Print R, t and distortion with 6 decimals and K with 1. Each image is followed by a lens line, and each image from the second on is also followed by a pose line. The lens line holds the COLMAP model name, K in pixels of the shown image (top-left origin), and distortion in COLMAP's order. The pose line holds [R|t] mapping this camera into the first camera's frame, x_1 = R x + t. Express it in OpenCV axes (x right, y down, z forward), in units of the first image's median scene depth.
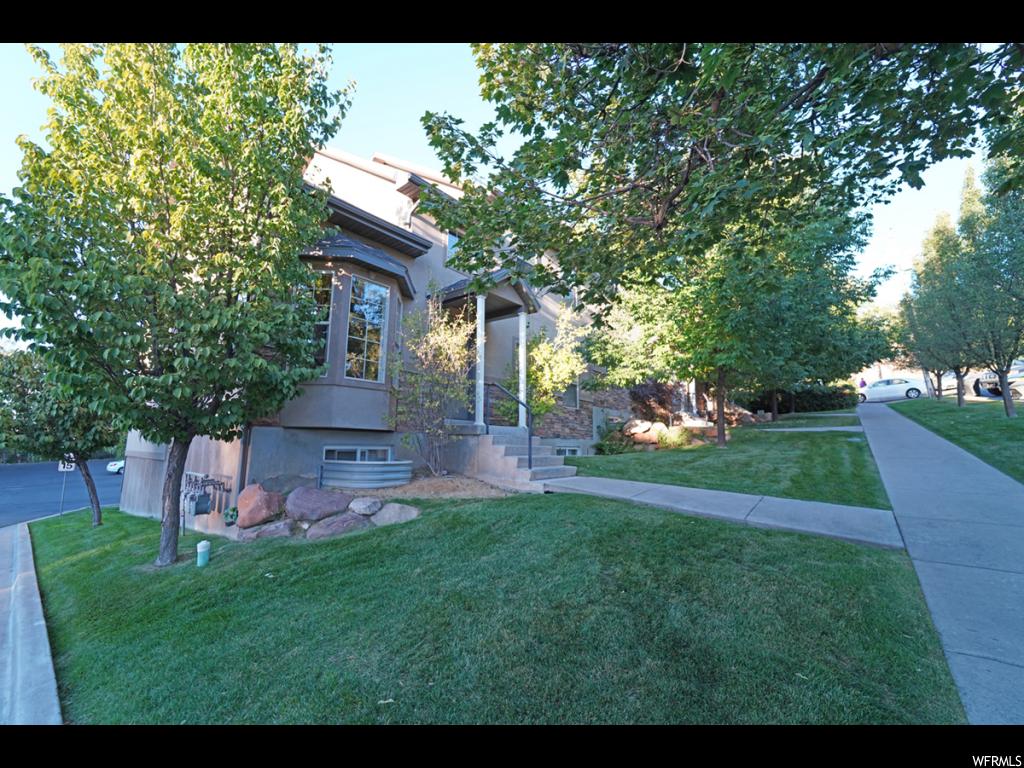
lens RADIAL K [[412.2, 0, 513.1], [0, 412.2, 389.4], [0, 0, 1]] dist [-0.009691, 0.000007]
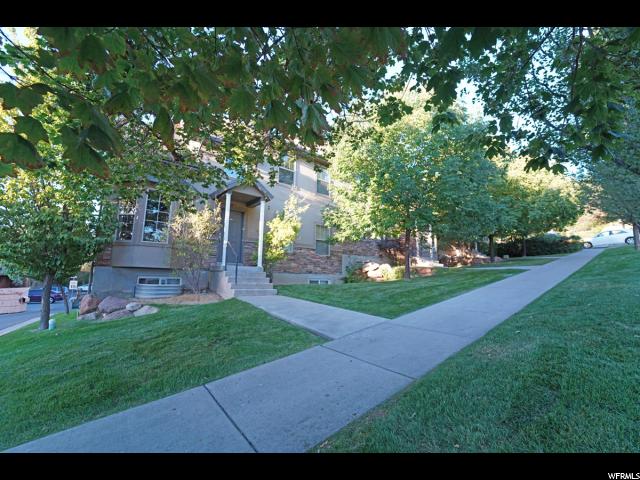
lens RADIAL K [[257.6, 0, 319.1], [0, 257.6, 238.5], [0, 0, 1]] dist [-0.009691, 0.000007]
pose [[0.978996, -0.026215, -0.202186, 0.409603], [0.021659, 0.999460, -0.024714, 0.002972], [0.202725, 0.019816, 0.979035, -0.018098]]
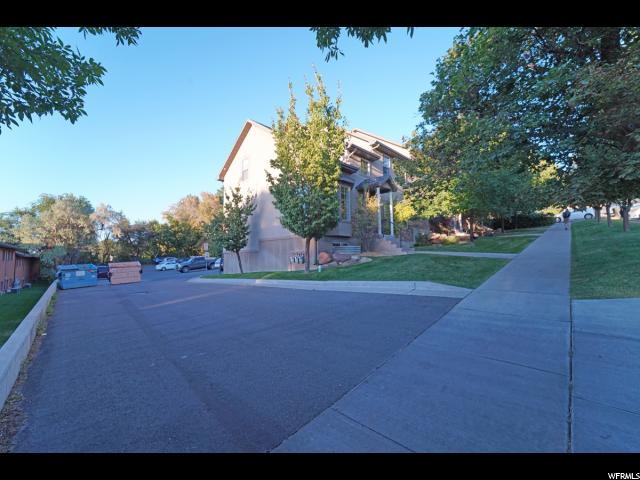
lens RADIAL K [[257.6, 0, 321.5], [0, 257.6, 236.8], [0, 0, 1]] dist [-0.009691, 0.000007]
pose [[0.995538, -0.025152, -0.090953, -0.235163], [0.030791, 0.997654, 0.061139, -0.012317], [0.089202, -0.063667, 0.993977, -0.583988]]
